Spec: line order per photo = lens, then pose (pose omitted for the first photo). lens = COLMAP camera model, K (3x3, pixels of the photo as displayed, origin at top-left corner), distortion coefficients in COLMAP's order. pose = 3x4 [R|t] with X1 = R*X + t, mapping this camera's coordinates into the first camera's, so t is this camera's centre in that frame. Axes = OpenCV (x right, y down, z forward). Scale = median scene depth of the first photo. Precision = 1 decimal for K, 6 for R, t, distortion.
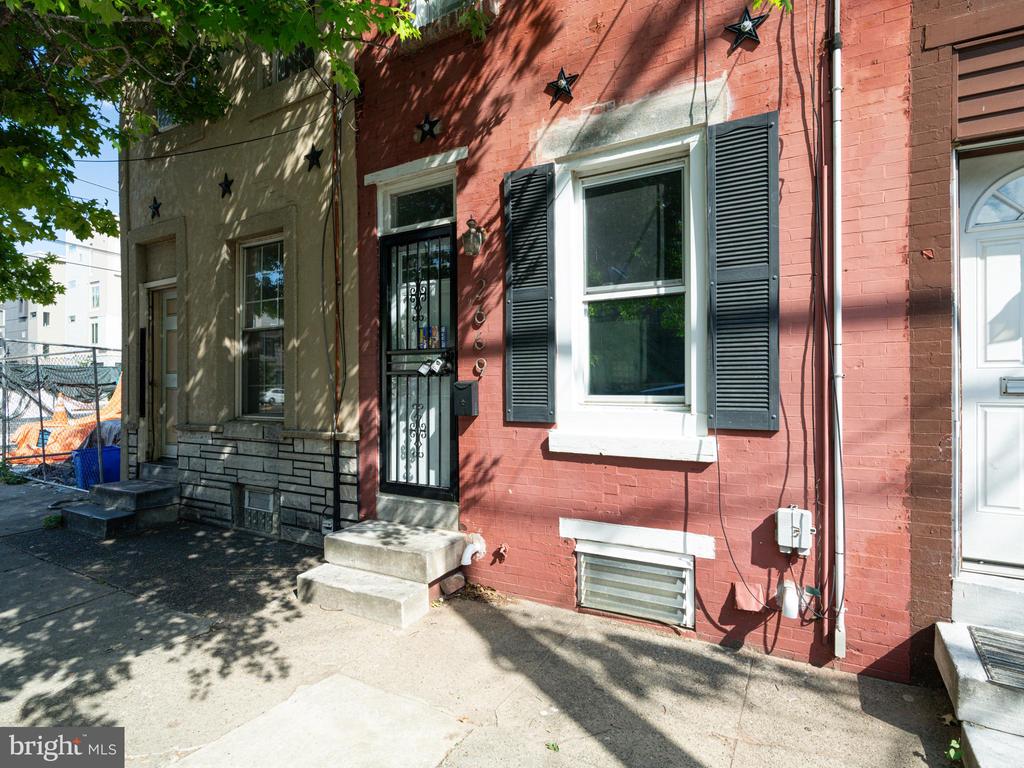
lens RADIAL K [[514.2, 0, 531.8], [0, 514.2, 382.2], [0, 0, 1]] dist [-0.003565, 0.014092]
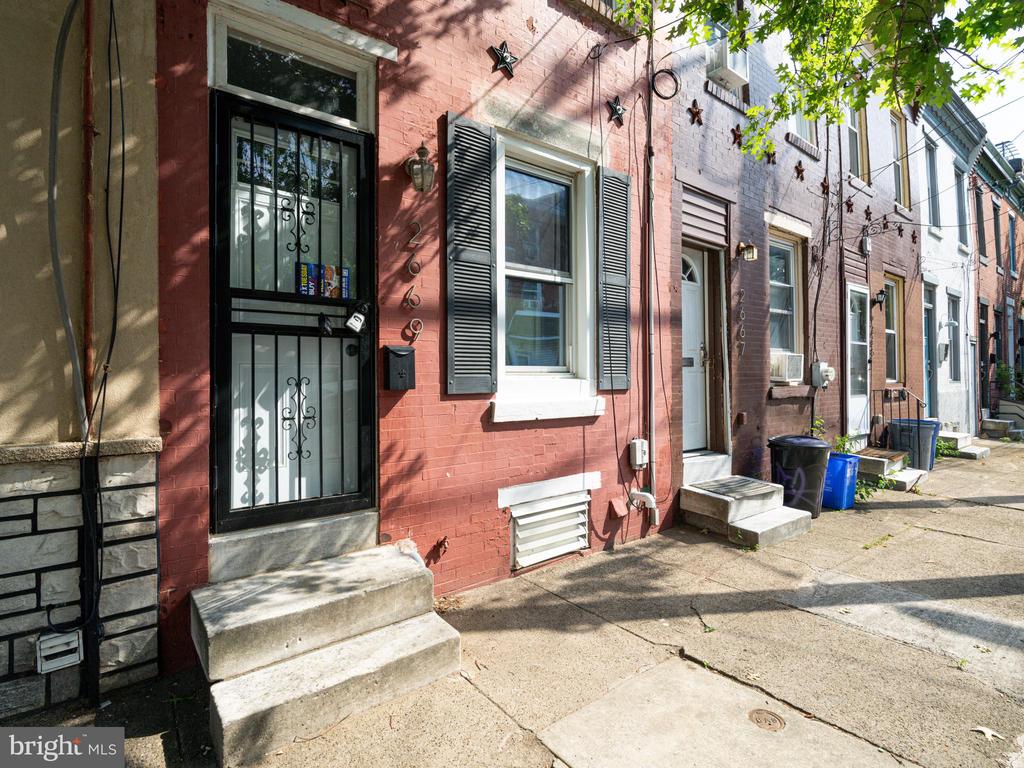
lens RADIAL K [[523.5, 0, 513.8], [0, 523.5, 355.9], [0, 0, 1]] dist [0.003634, 0.000069]
pose [[0.403970, 0.031561, 0.914228, -0.838602], [-0.008592, 0.999491, -0.030709, 0.038005], [-0.914732, 0.004551, 0.404036, 0.555114]]
